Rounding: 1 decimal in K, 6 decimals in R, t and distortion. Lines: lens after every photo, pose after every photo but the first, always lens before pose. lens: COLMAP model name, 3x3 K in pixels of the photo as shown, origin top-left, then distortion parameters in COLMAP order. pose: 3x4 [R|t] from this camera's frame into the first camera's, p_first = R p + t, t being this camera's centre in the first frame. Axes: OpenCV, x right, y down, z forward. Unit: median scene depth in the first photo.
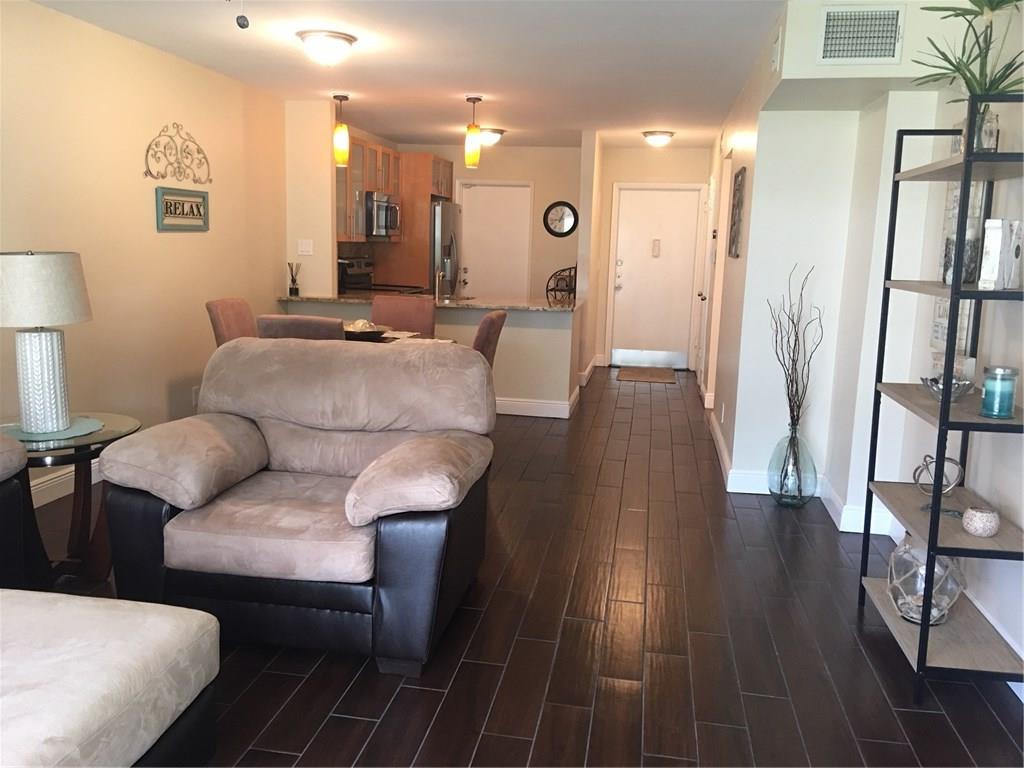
lens RADIAL K [[863.4, 0, 507.0], [0, 863.4, 382.6], [0, 0, 1]] dist [0.077338, -0.119900]
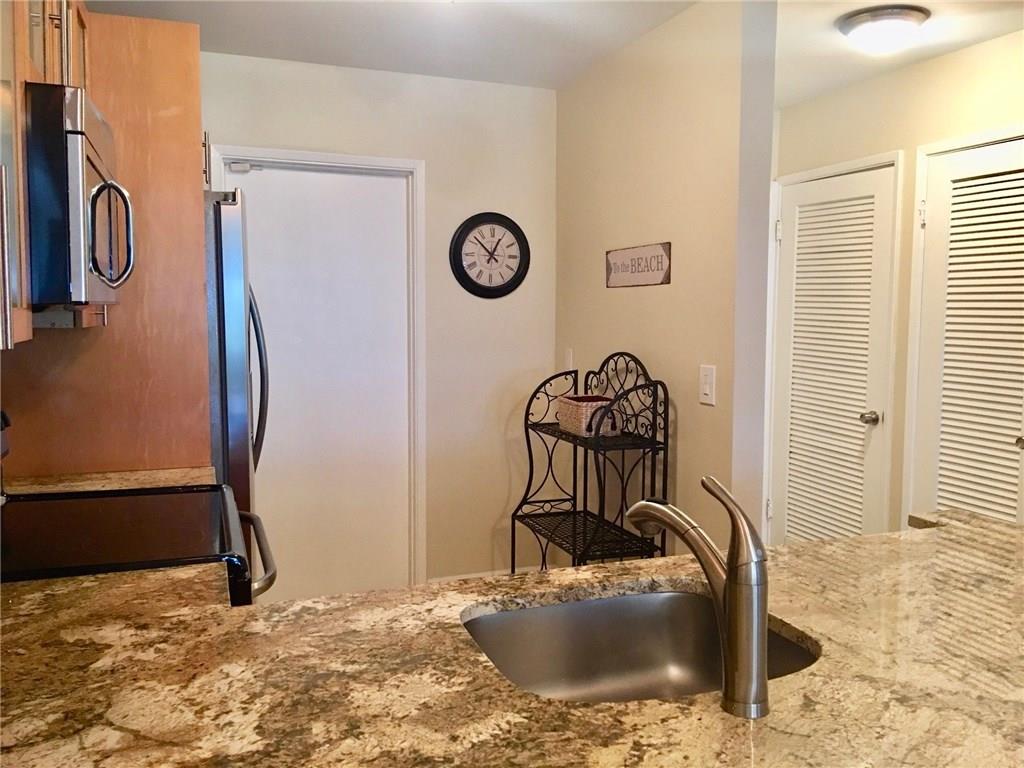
lens RADIAL K [[863.4, 0, 507.0], [0, 863.4, 382.6], [0, 0, 1]] dist [0.077338, -0.119900]
pose [[0.867158, -0.068759, 0.493264, -0.213836], [0.102047, 0.993941, -0.040848, -0.168309], [-0.487466, 0.085757, 0.868920, 0.976758]]
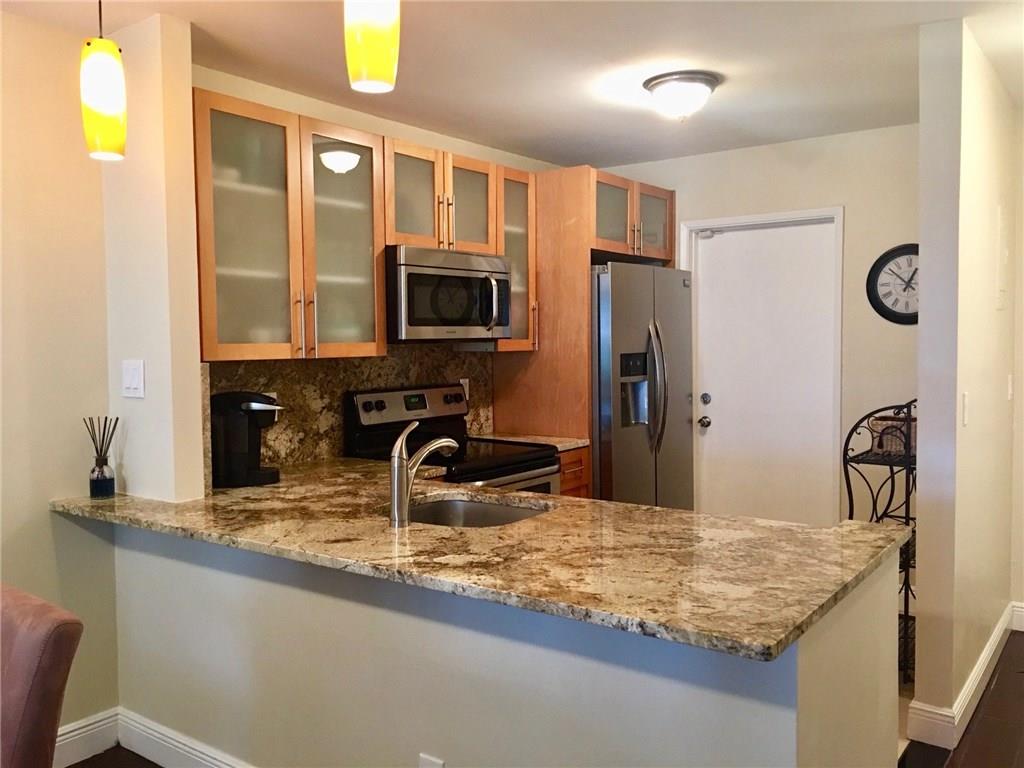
lens RADIAL K [[863.4, 0, 507.0], [0, 863.4, 382.6], [0, 0, 1]] dist [0.077338, -0.119900]
pose [[0.886287, -0.016299, -0.462849, 0.130341], [-0.036502, 0.993813, -0.104895, -0.129424], [0.461695, 0.109862, 0.880209, 0.792191]]
